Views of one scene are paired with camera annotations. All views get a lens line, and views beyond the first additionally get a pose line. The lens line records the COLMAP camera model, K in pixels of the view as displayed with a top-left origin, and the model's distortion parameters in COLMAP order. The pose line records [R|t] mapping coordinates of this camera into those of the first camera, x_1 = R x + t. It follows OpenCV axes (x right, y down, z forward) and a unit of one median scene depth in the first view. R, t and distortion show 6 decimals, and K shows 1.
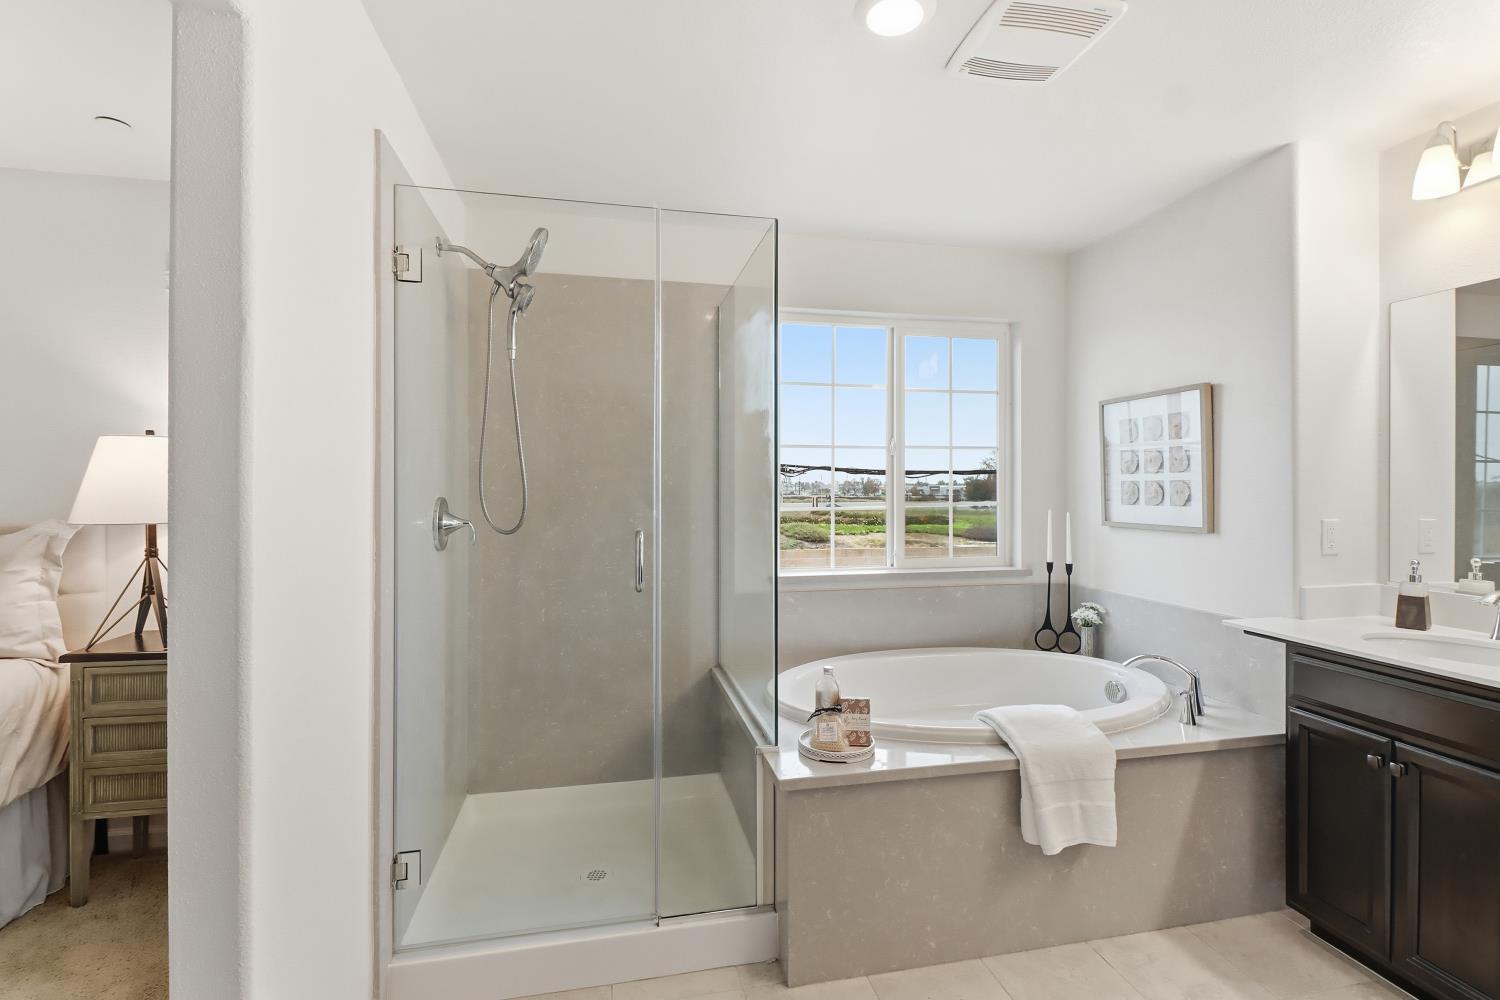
lens RADIAL K [[696.8, 0, 748.6], [0, 696.8, 491.1], [0, 0, 1]] dist [0.009946, -0.000186]
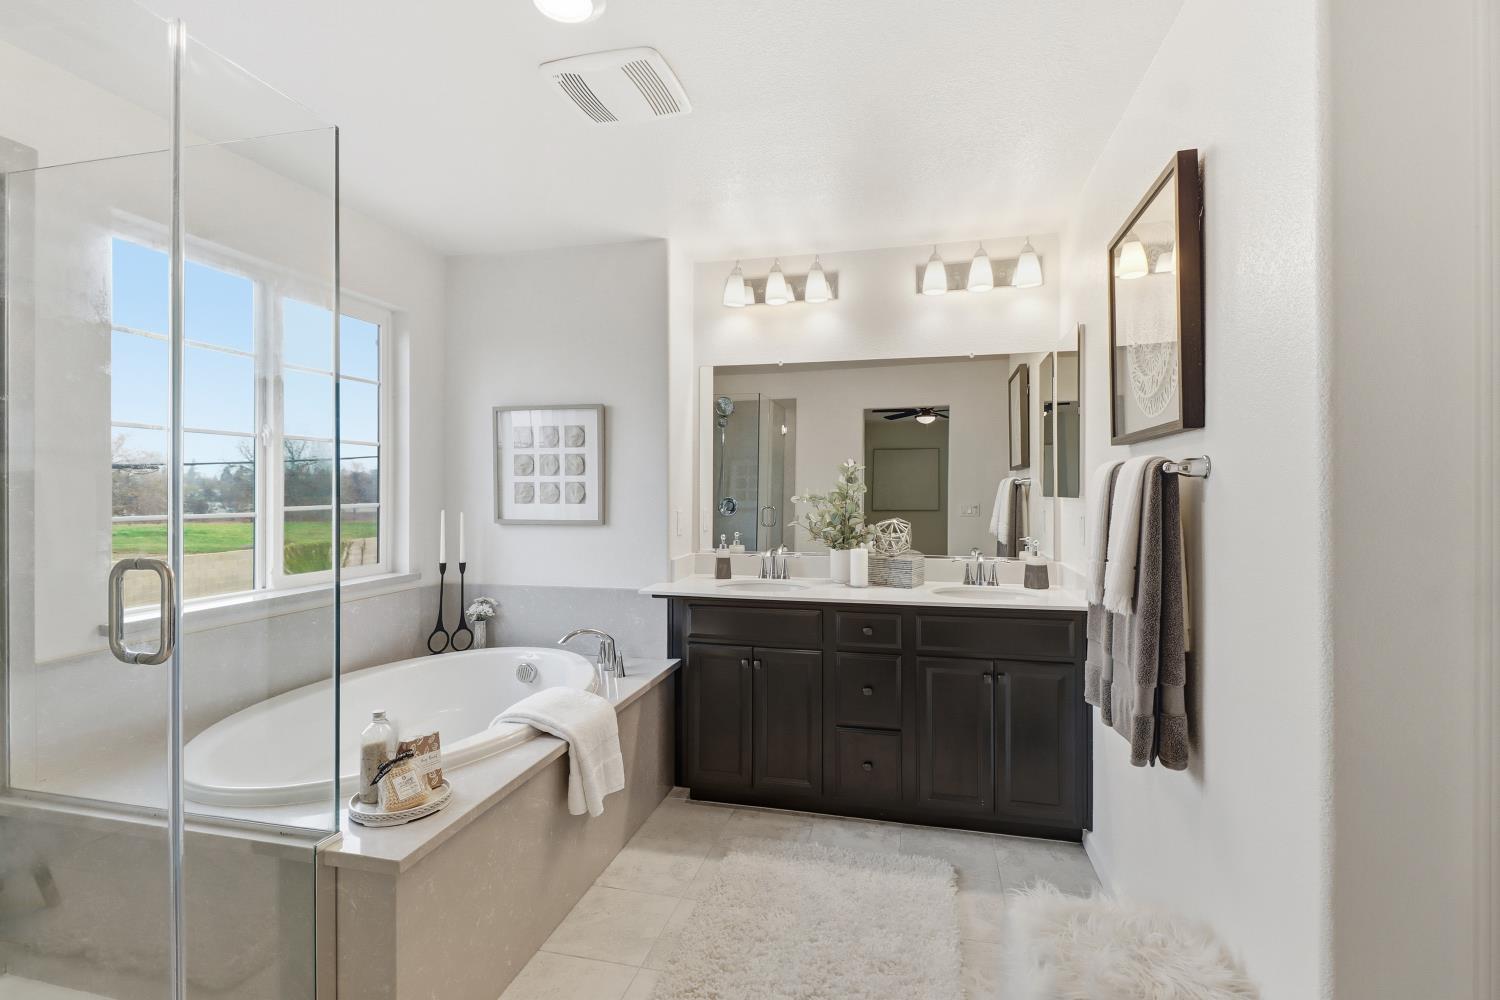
lens RADIAL K [[706.1, 0, 757.2], [0, 706.1, 494.8], [0, 0, 1]] dist [0.000769, -0.000577]
pose [[0.420233, -0.004628, 0.907405, -0.324223], [0.001019, 0.999989, 0.004628, 0.001200], [-0.907416, -0.001020, 0.420233, 0.197010]]
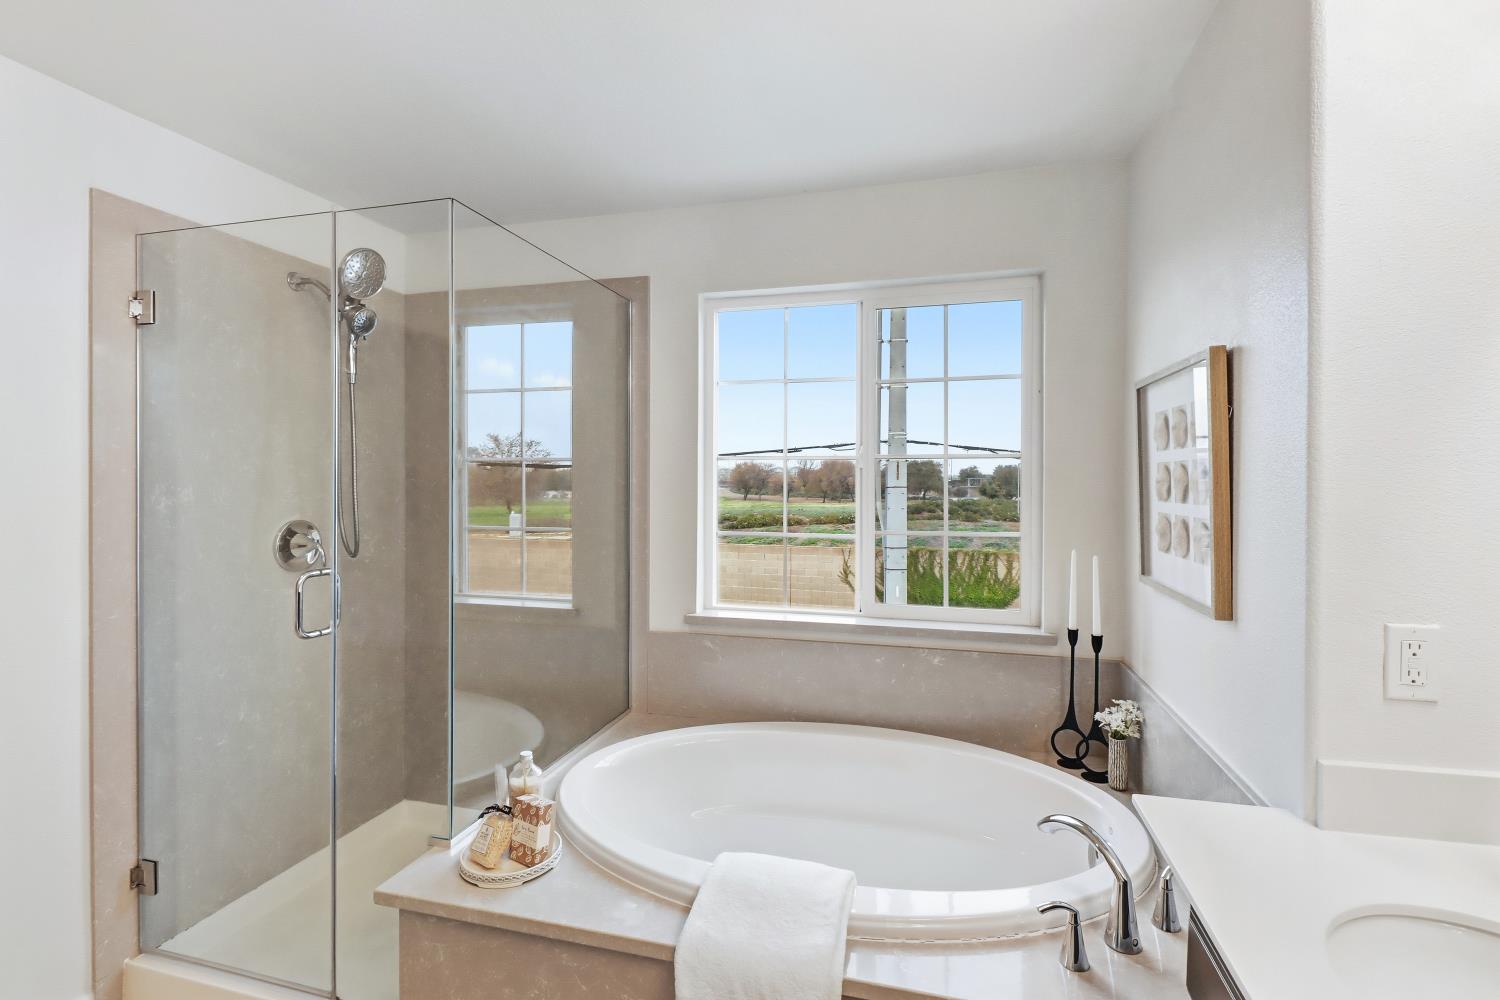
lens RADIAL K [[700.5, 0, 752.9], [0, 700.5, 479.7], [0, 0, 1]] dist [-0.000374, -0.000931]
pose [[0.890436, 0.005140, -0.455080, 0.519307], [-0.006151, 0.999981, -0.000742, -0.042199], [0.455067, 0.003460, 0.890450, 0.304656]]
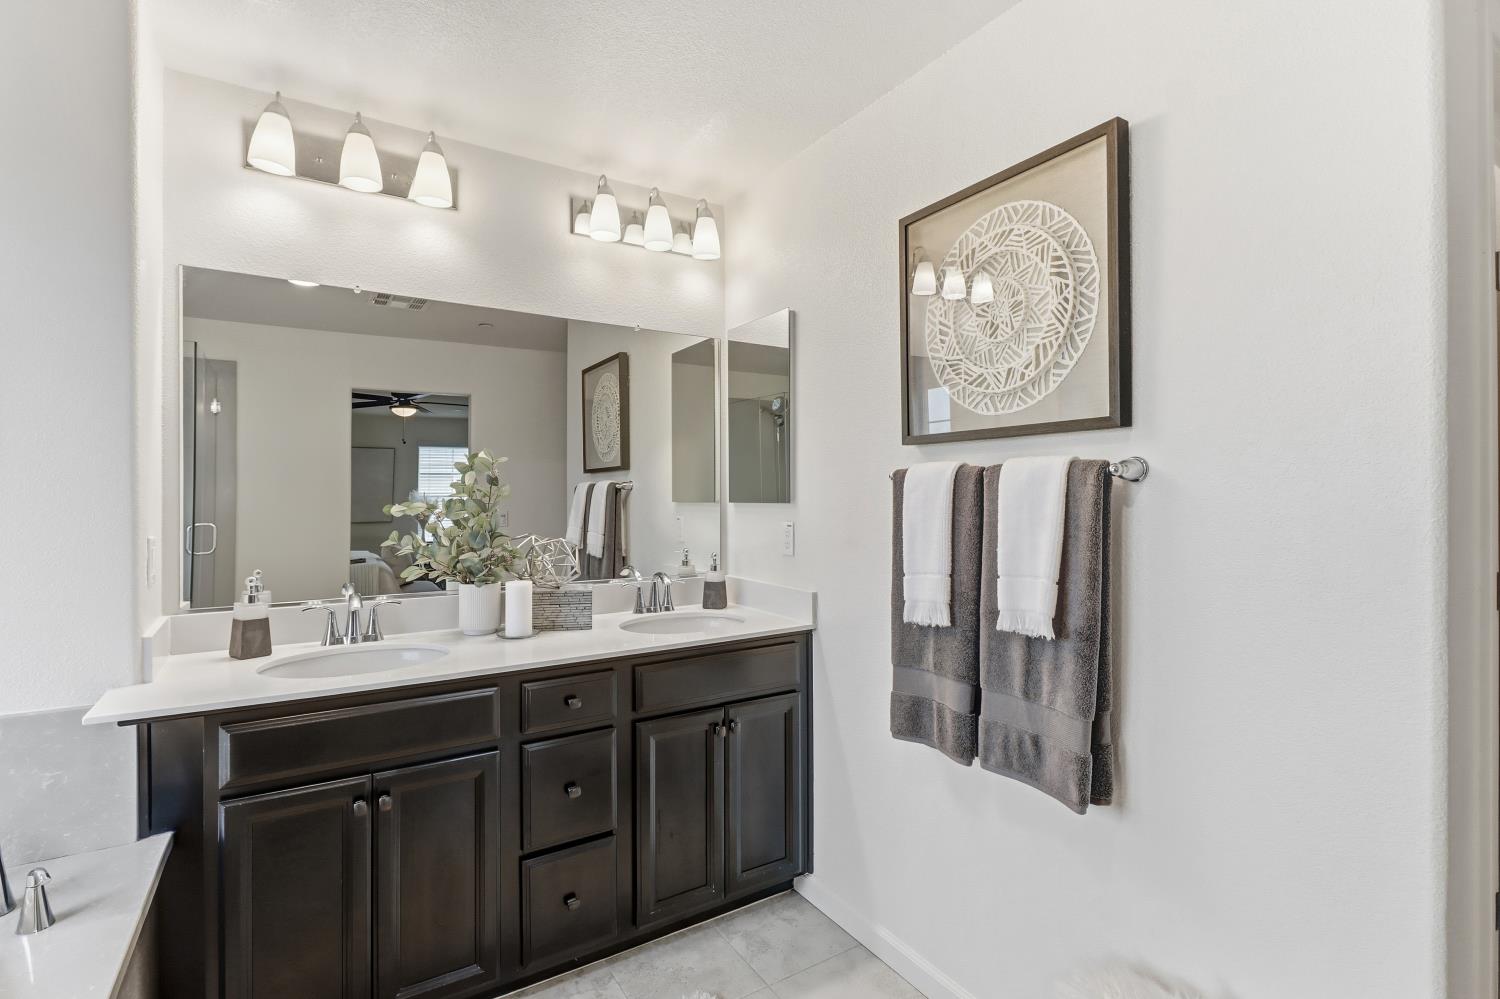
lens RADIAL K [[706.1, 0, 757.2], [0, 706.1, 494.3], [0, 0, 1]] dist [0.000769, -0.000577]
pose [[-0.364258, 0.000452, 0.931298, -0.067588], [0.005497, 0.999984, 0.001665, -0.002026], [-0.931282, 0.005725, -0.364255, 0.534154]]
